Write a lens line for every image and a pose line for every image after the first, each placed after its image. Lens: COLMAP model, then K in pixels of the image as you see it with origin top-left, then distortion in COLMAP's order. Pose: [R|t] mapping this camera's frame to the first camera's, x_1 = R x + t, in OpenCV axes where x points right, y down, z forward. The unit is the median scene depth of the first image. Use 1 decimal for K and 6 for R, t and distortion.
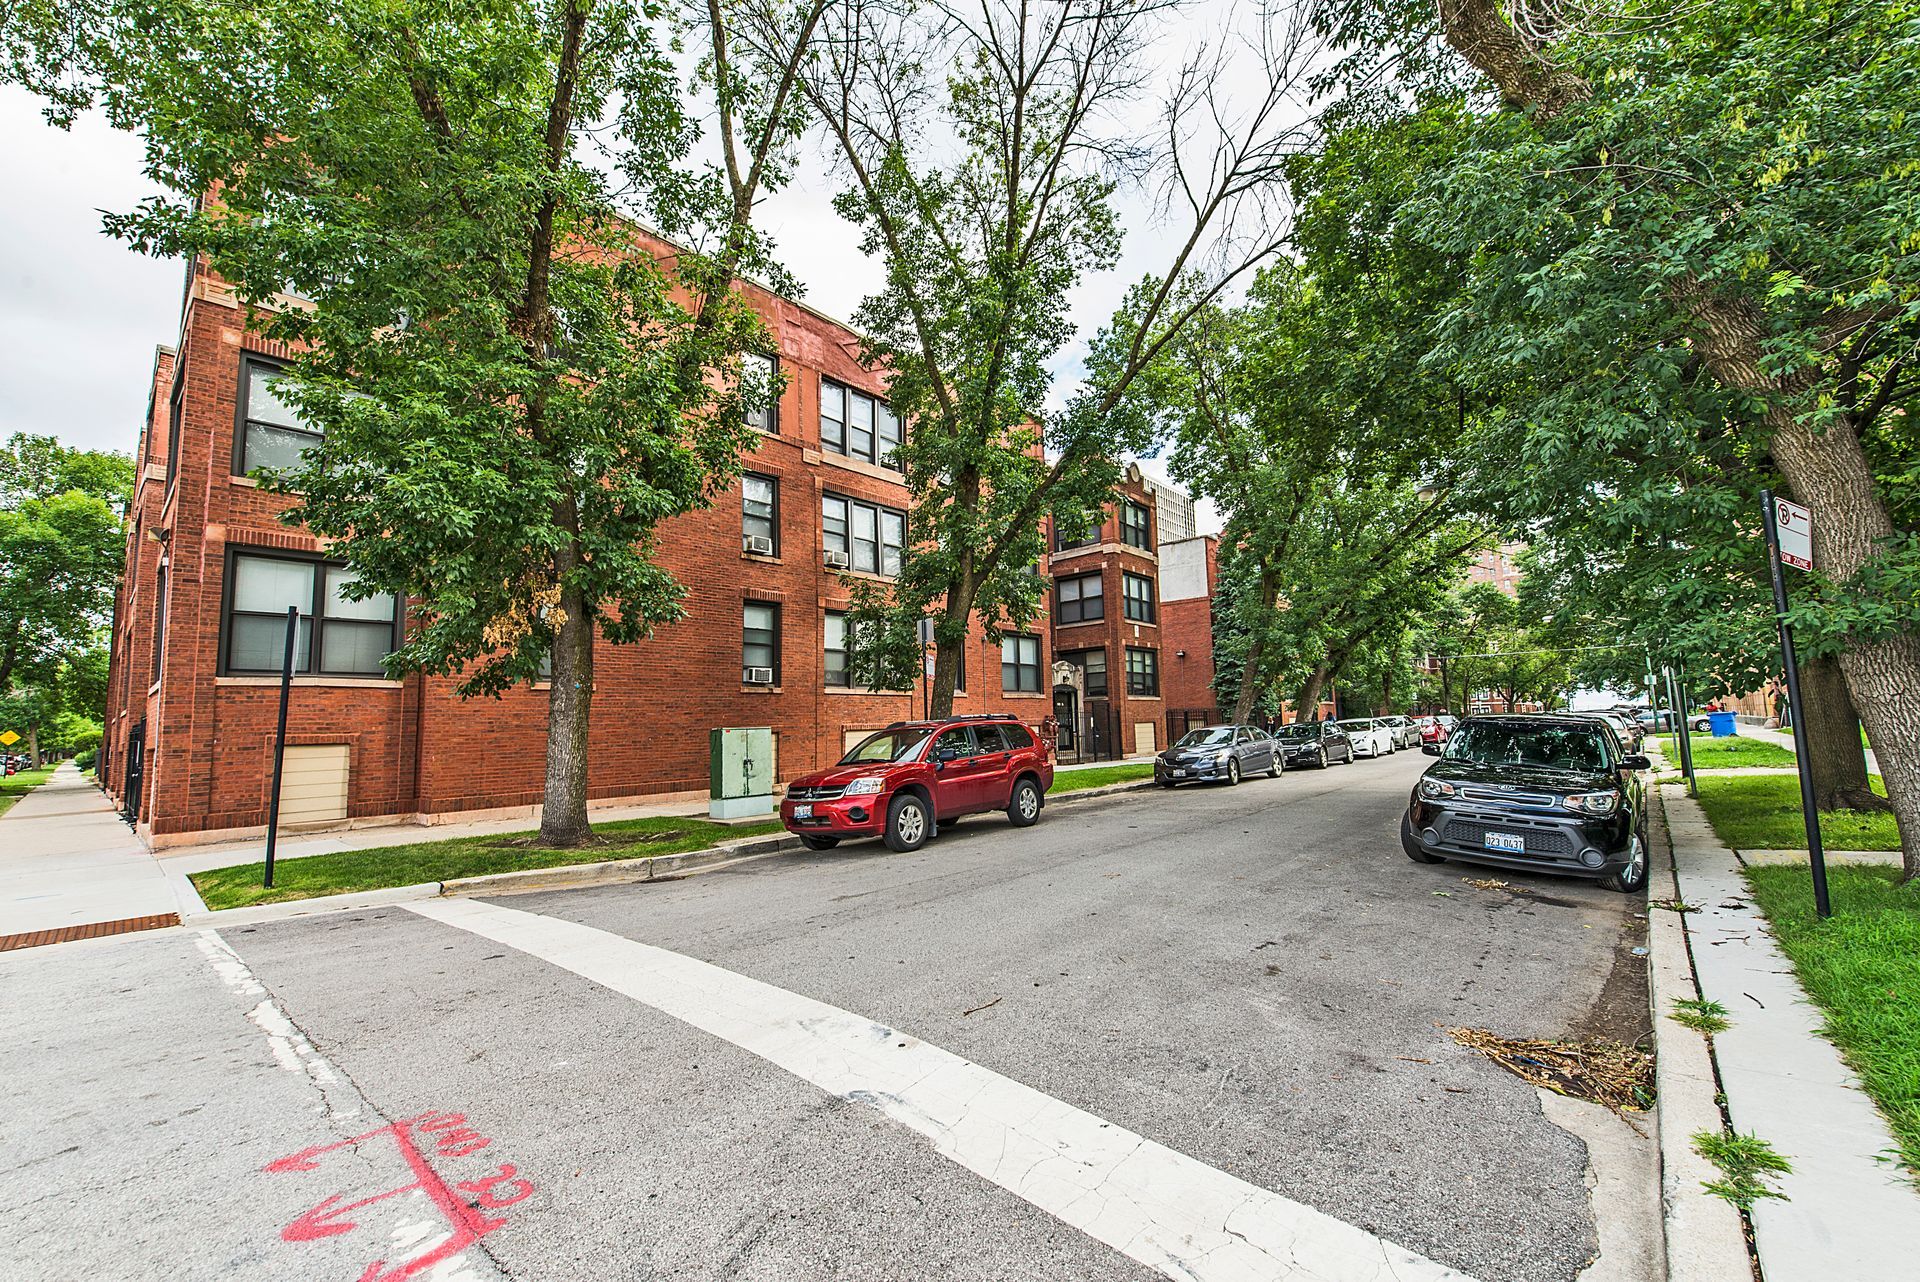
lens RADIAL K [[754.9, 0, 955.7], [0, 754.9, 645.9], [0, 0, 1]] dist [0.000524, -0.004445]
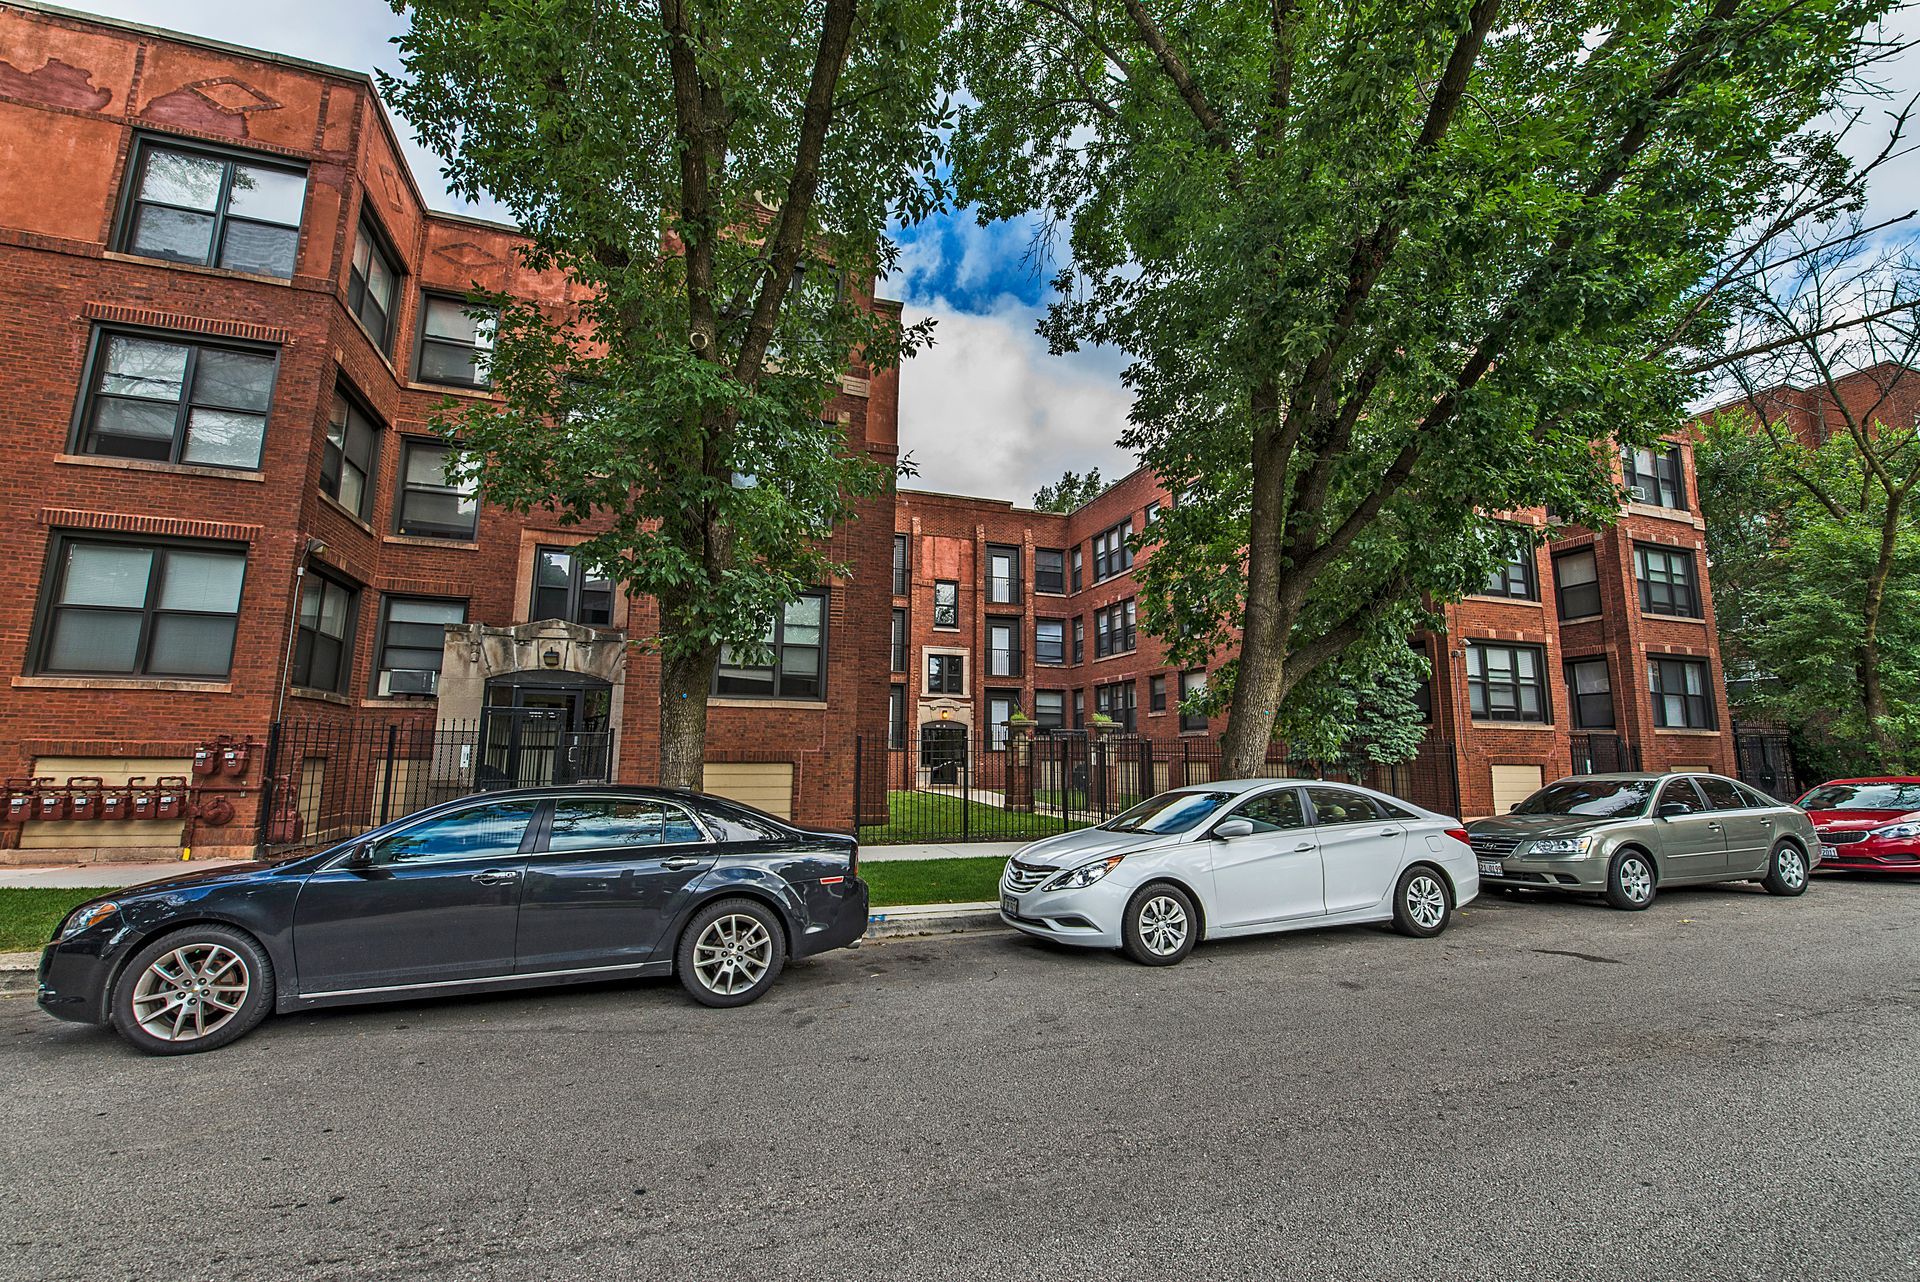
lens RADIAL K [[754.9, 0, 955.7], [0, 754.9, 645.9], [0, 0, 1]] dist [0.000524, -0.004445]
pose [[0.867709, -0.034977, -0.495841, 0.549012], [0.018902, 0.999122, -0.037400, 0.055169], [0.496713, 0.023080, 0.867608, 0.691023]]
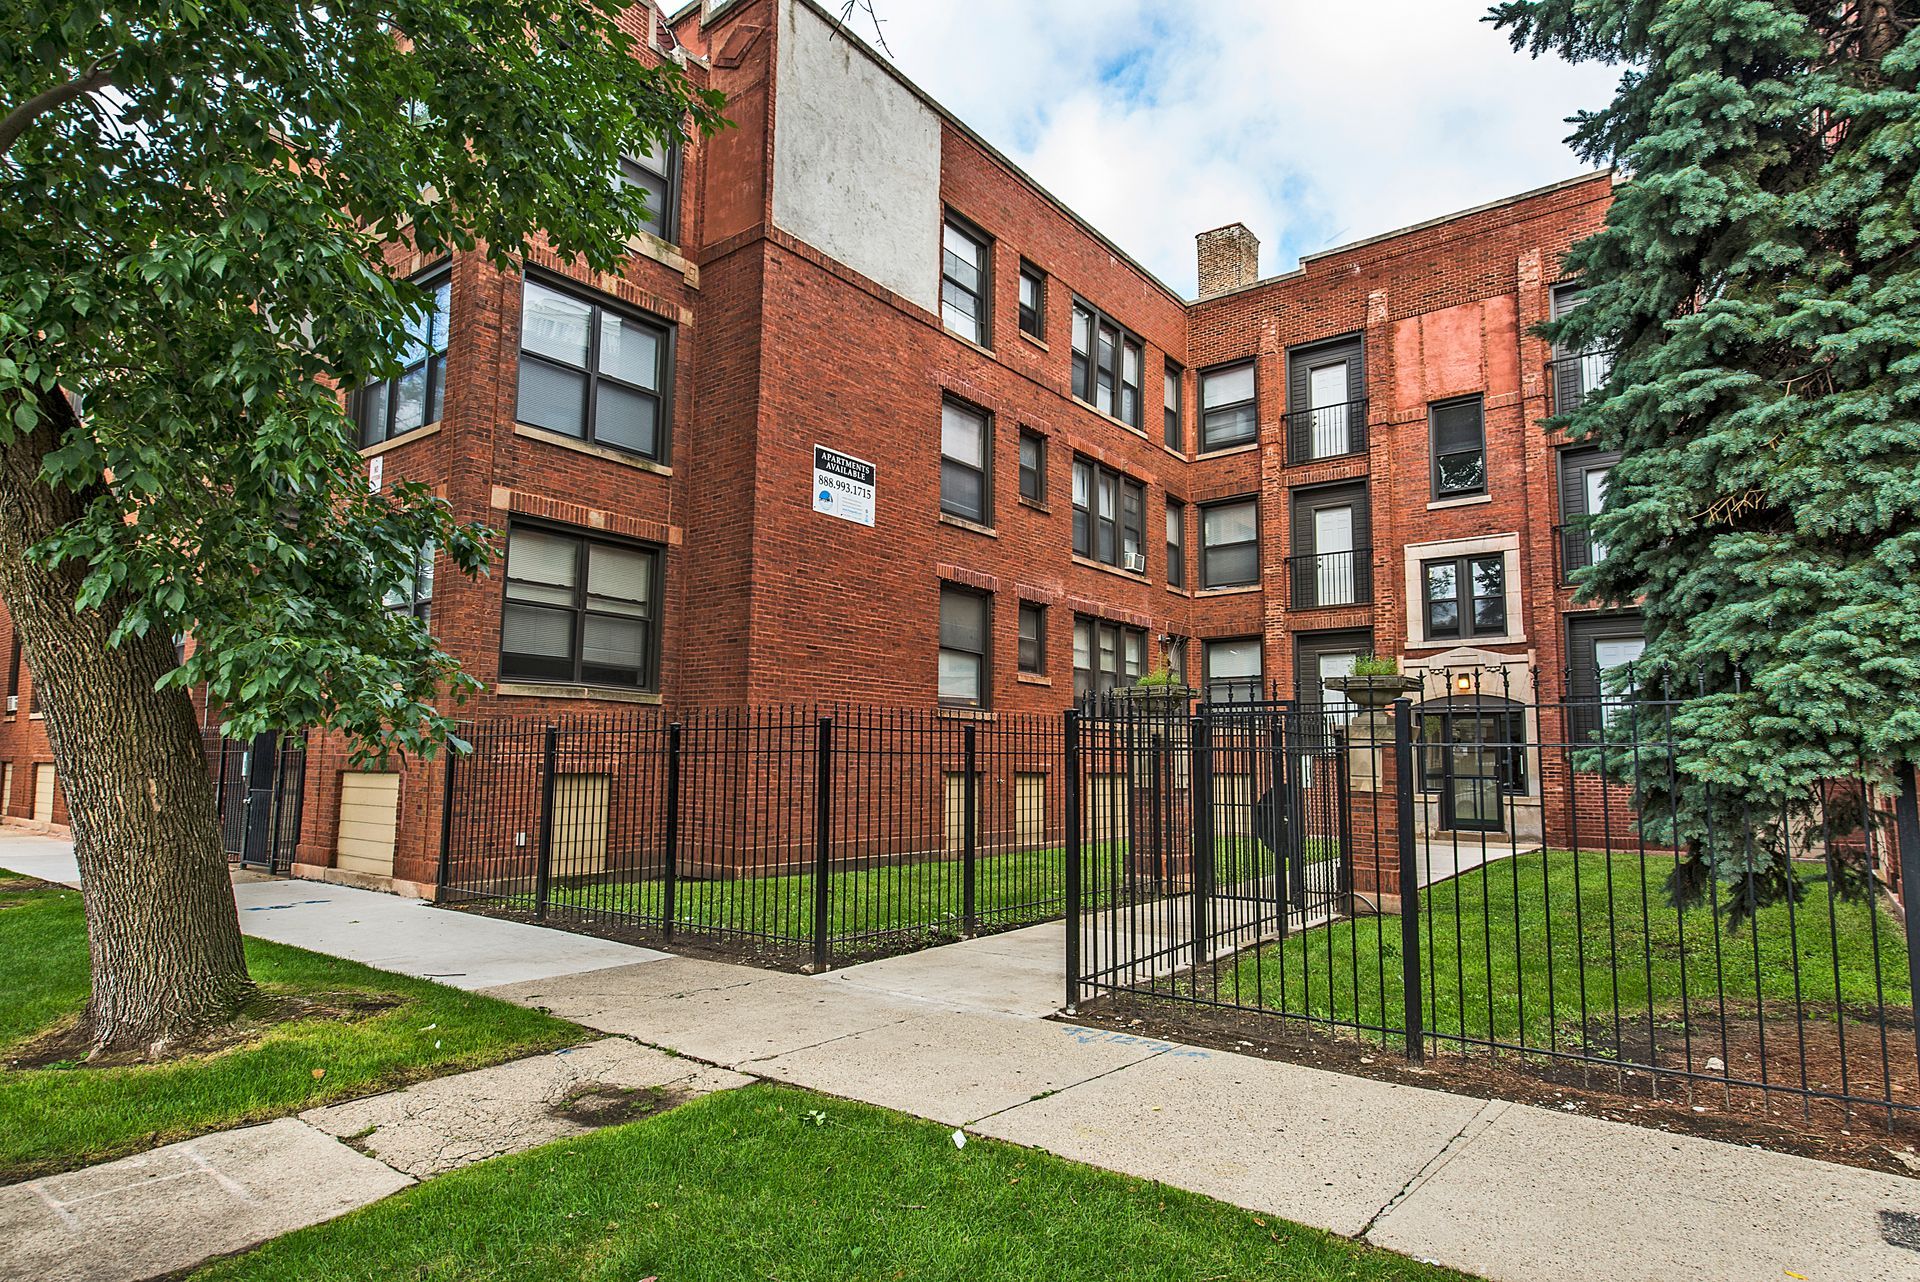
lens RADIAL K [[1076.9, 0, 955.3], [0, 1076.9, 645.6], [0, 0, 1]] dist [0.006285, -0.002709]
pose [[0.063911, -0.080463, -0.994707, 0.683876], [0.096585, 0.992564, -0.074084, 0.104466], [0.993271, -0.091339, 0.071207, 1.187069]]
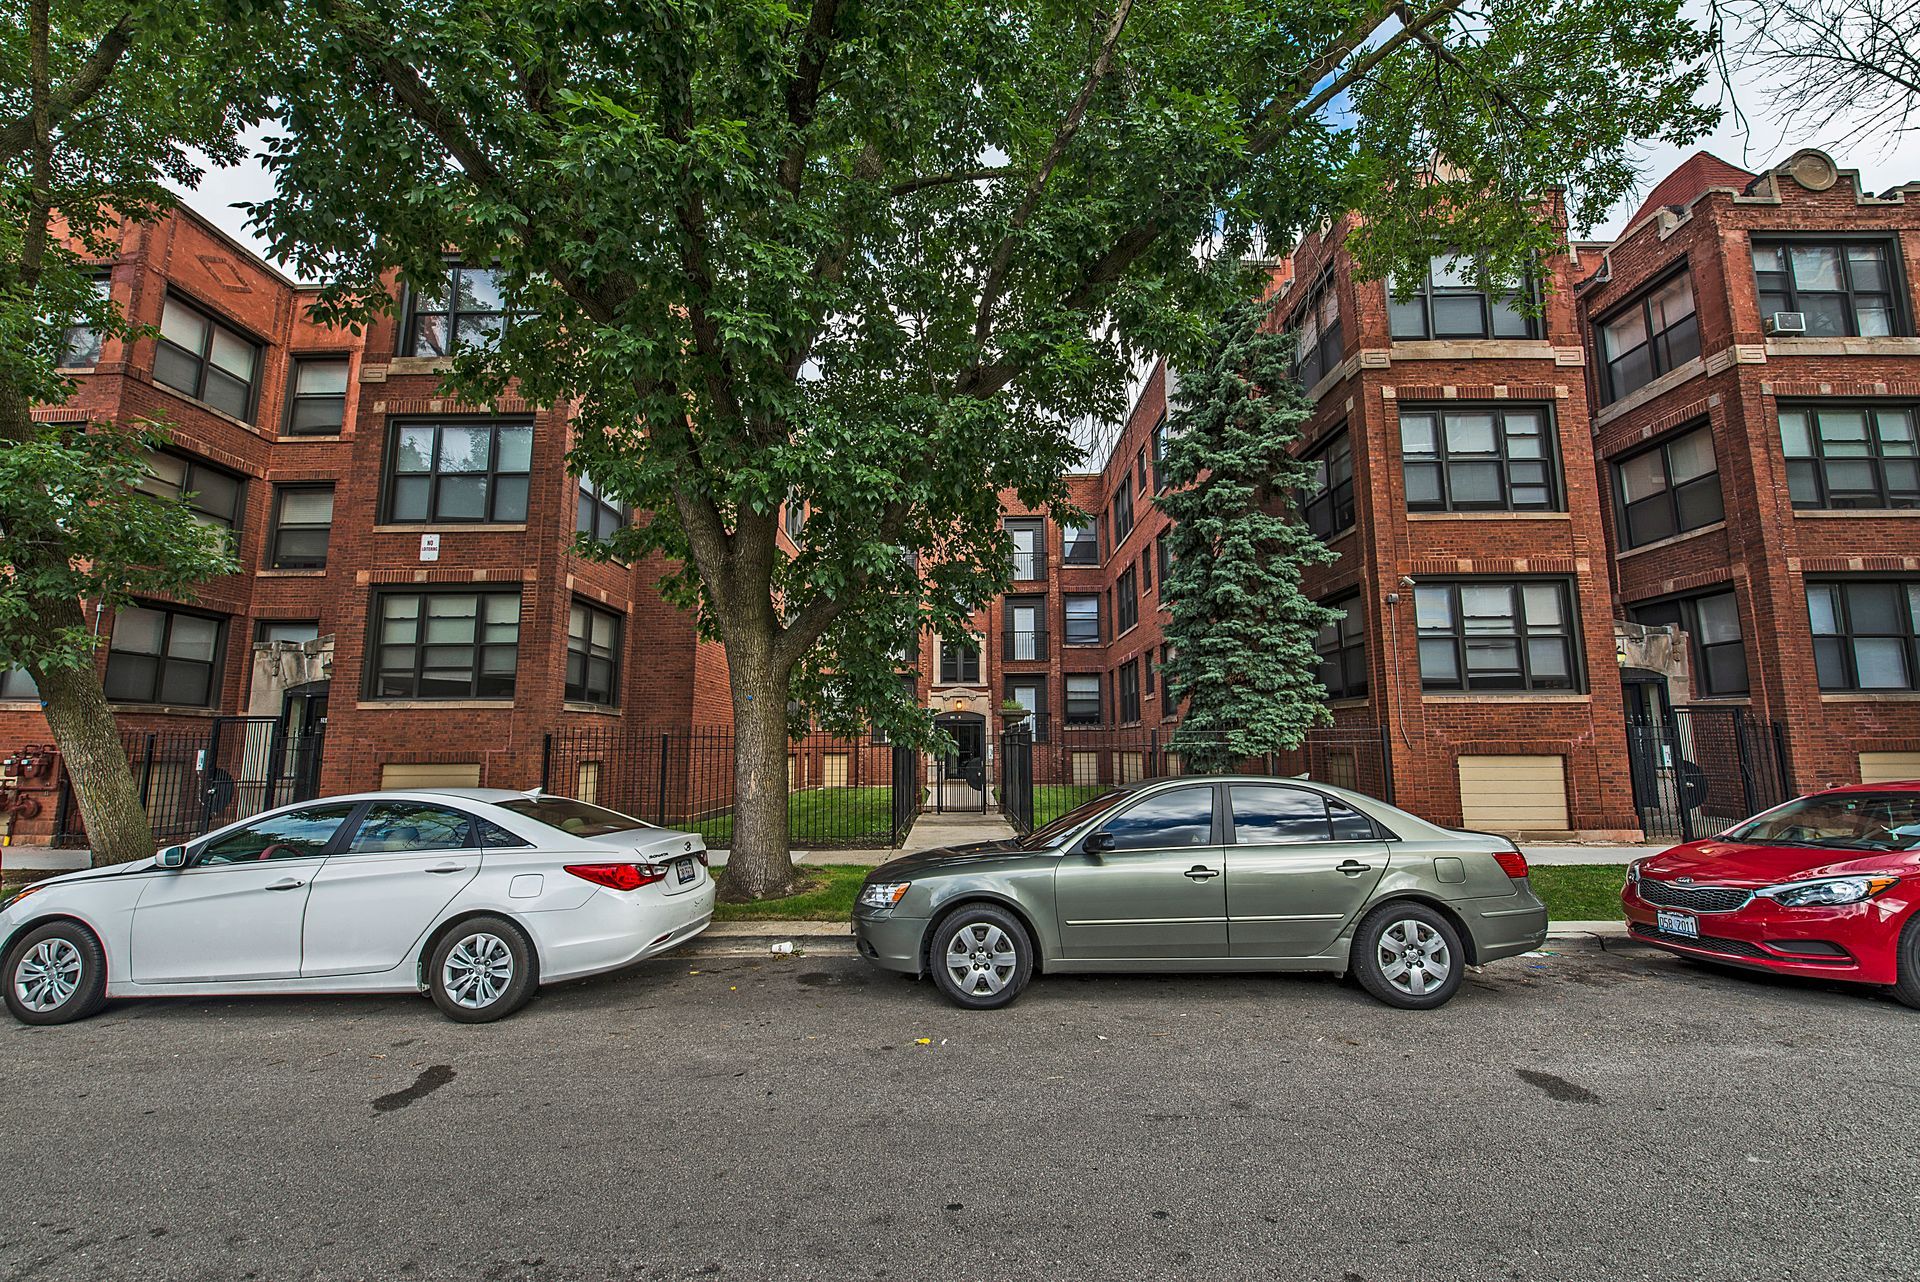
lens RADIAL K [[754.9, 0, 955.7], [0, 754.9, 645.9], [0, 0, 1]] dist [0.000524, -0.004445]
pose [[0.653667, -0.074477, -0.753109, 0.743521], [0.067684, 0.996911, -0.039840, 0.072207], [0.753750, -0.024932, 0.656689, 0.933269]]
